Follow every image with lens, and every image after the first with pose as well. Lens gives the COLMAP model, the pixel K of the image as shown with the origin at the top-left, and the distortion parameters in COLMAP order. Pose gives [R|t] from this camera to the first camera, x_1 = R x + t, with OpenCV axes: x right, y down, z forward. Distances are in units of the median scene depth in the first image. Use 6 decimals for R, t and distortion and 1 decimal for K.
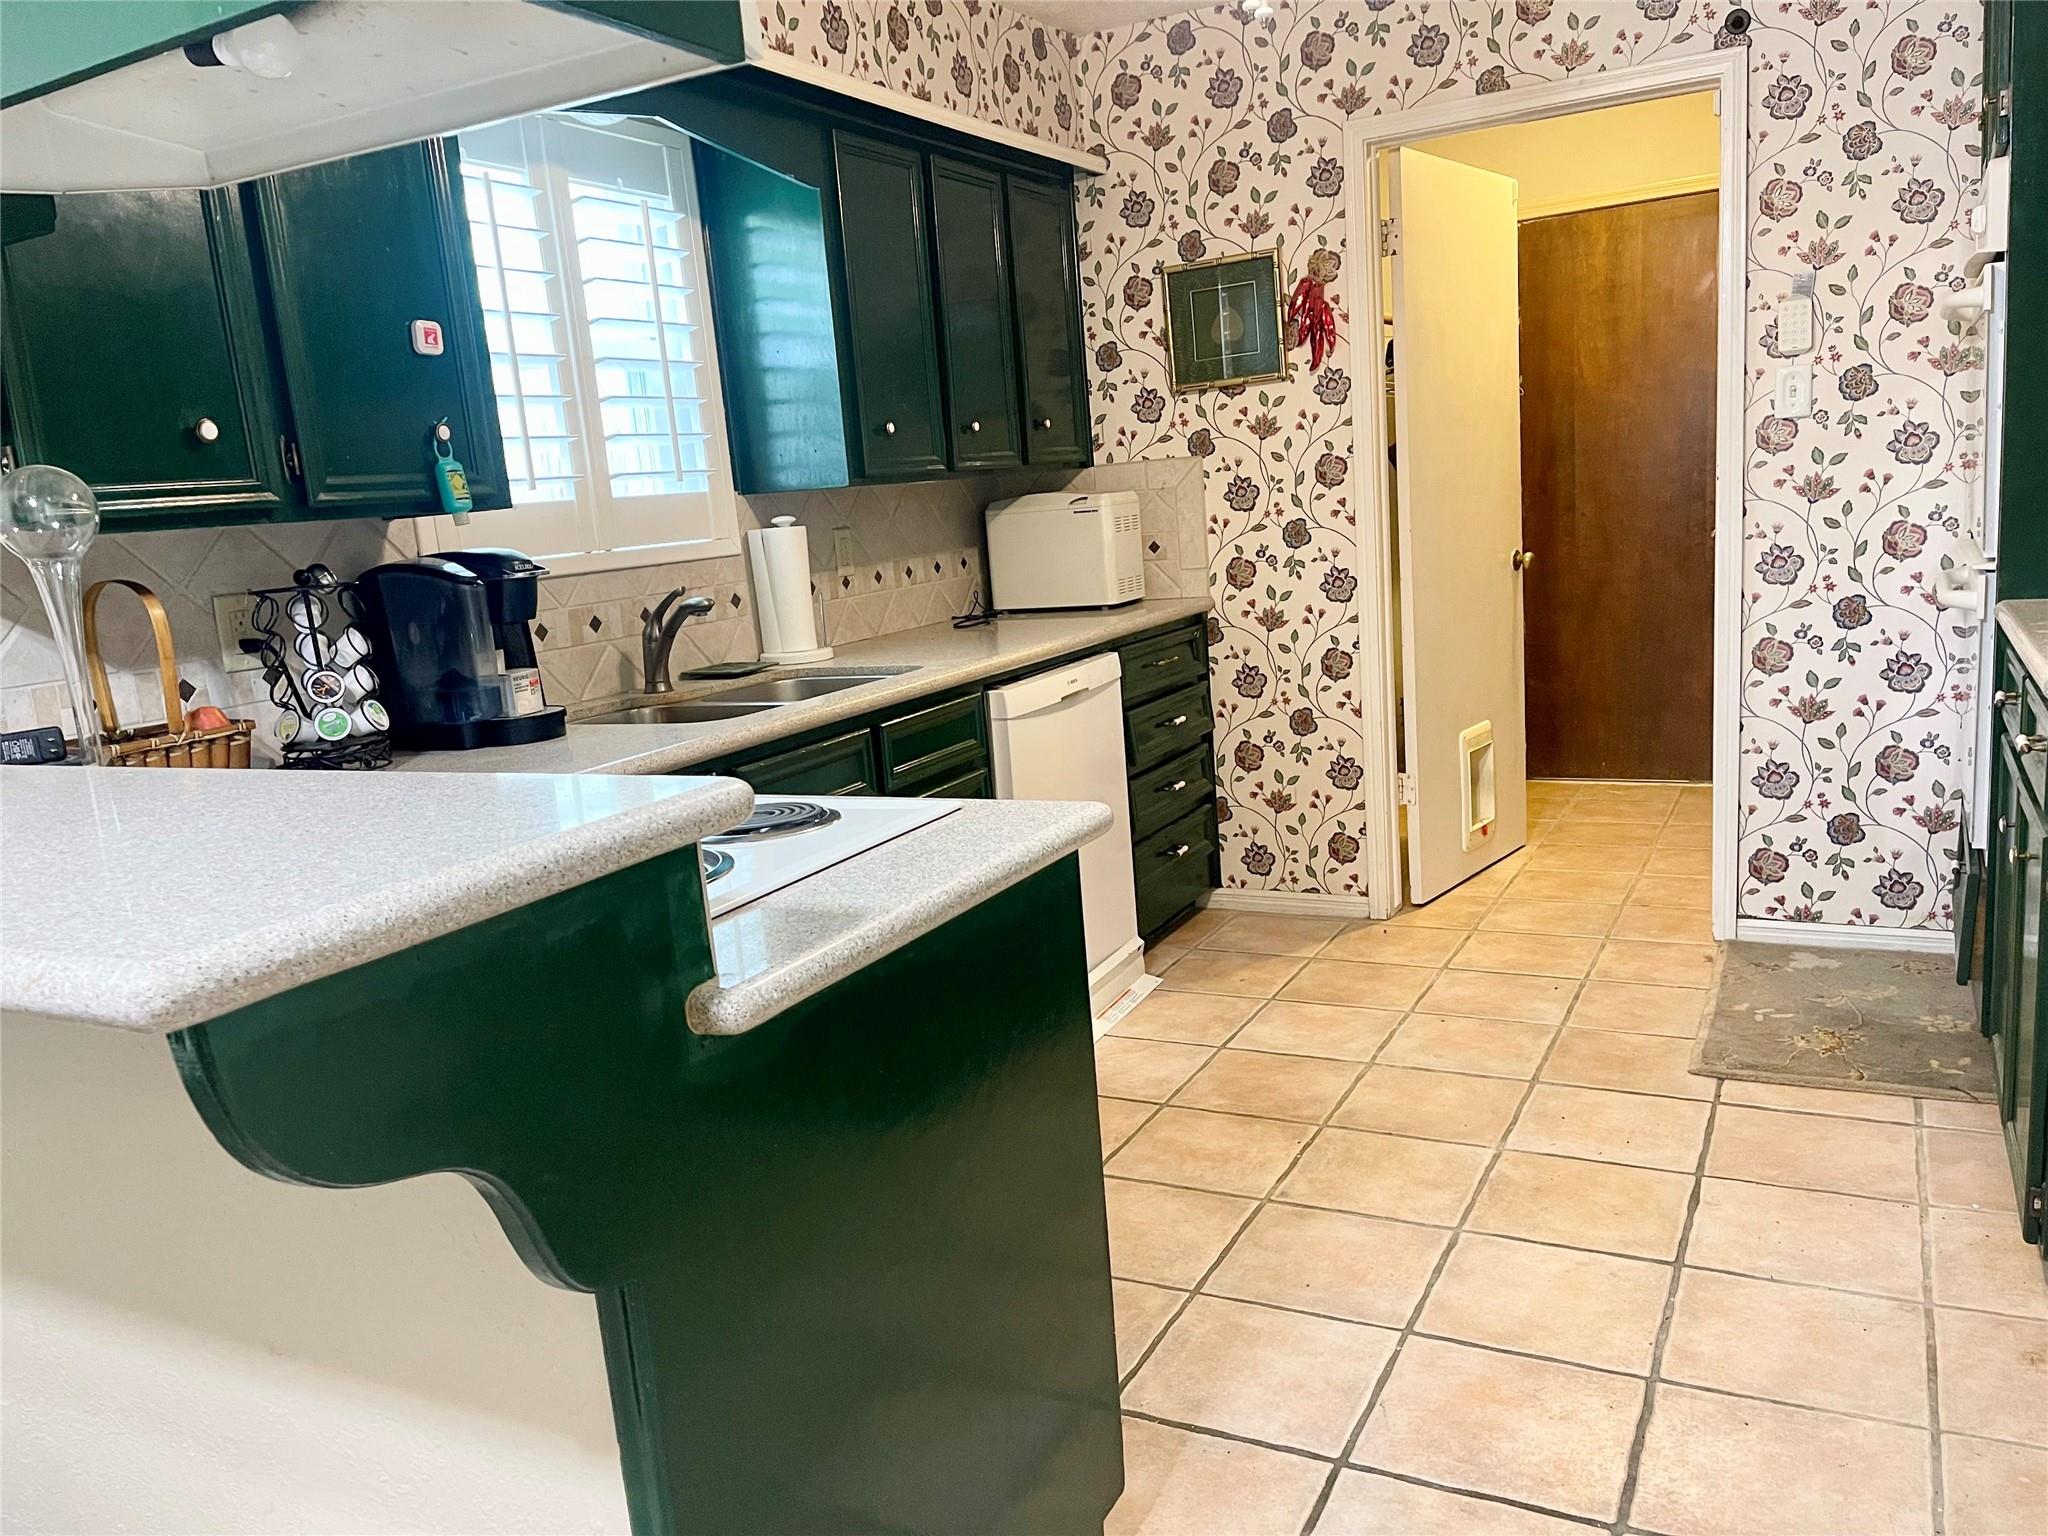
lens RADIAL K [[1545.8, 0, 1013.5], [0, 1545.8, 782.0], [0, 0, 1]] dist [0.079637, -0.103236]
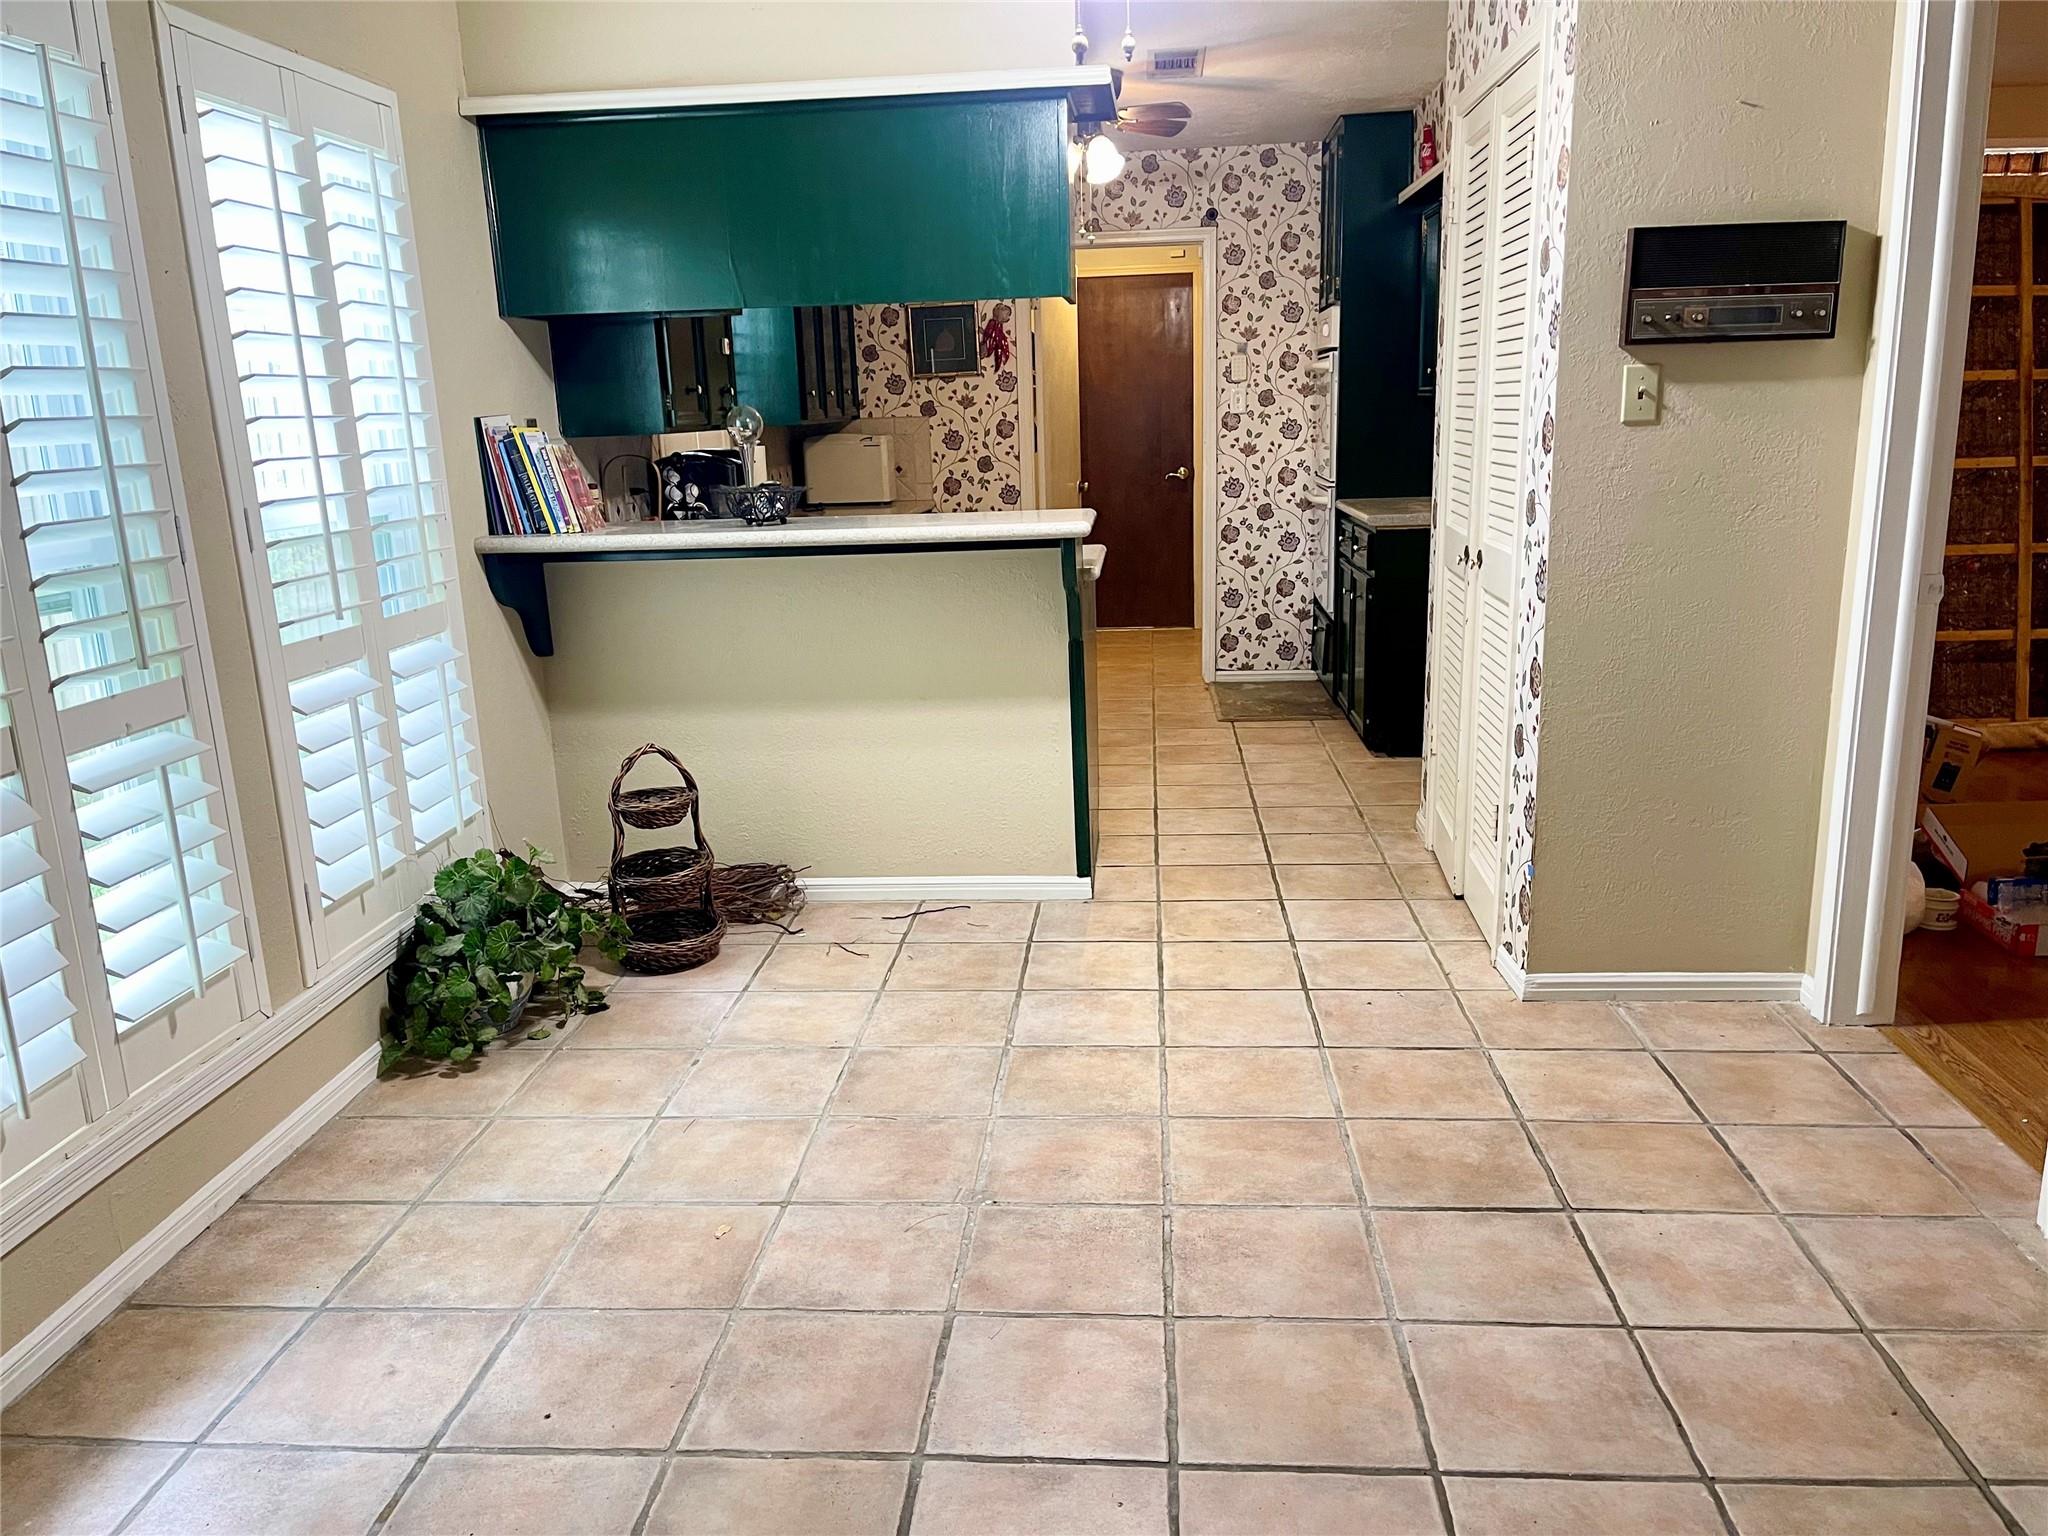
lens RADIAL K [[1545.8, 0, 1026.3], [0, 1545.8, 763.7], [0, 0, 1]] dist [0.079637, -0.103236]
pose [[0.913742, -0.042276, 0.404089, -0.566191], [0.036024, 0.999085, 0.023067, 0.158134], [-0.404695, -0.006521, 0.914429, -0.704217]]
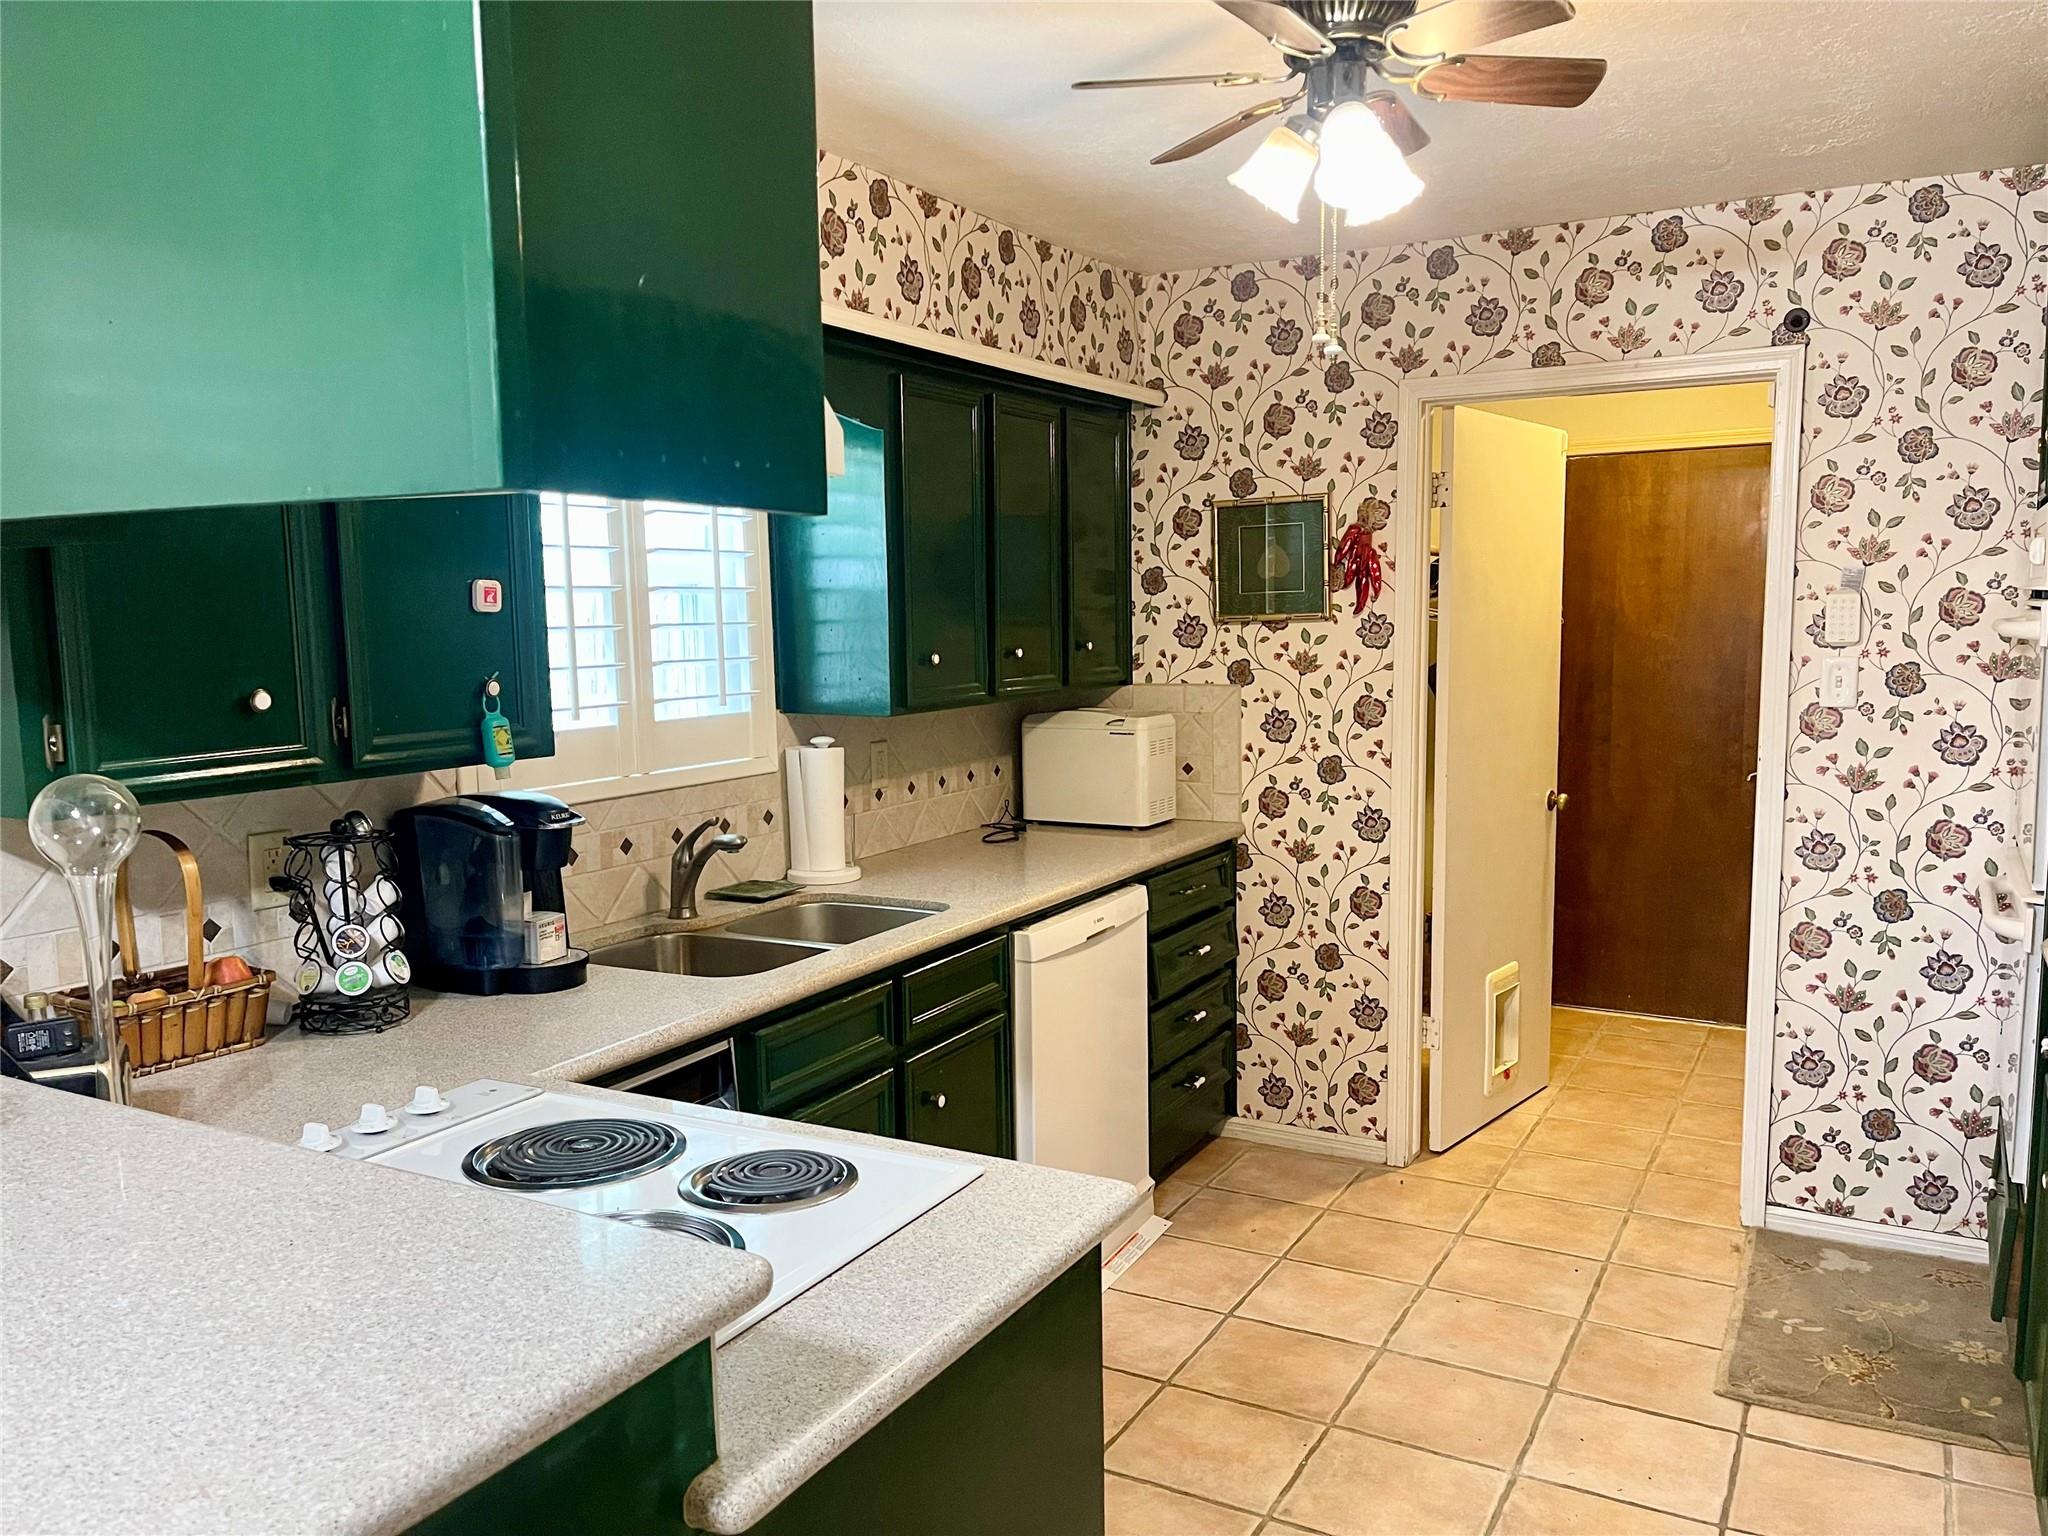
lens RADIAL K [[1545.8, 0, 1011.3], [0, 1545.8, 782.8], [0, 0, 1]] dist [0.079637, -0.103236]
pose [[0.997513, 0.068813, -0.015239, -0.008462], [-0.069765, 0.994759, -0.074749, -0.072062], [0.010016, 0.075626, 0.997086, 0.005156]]
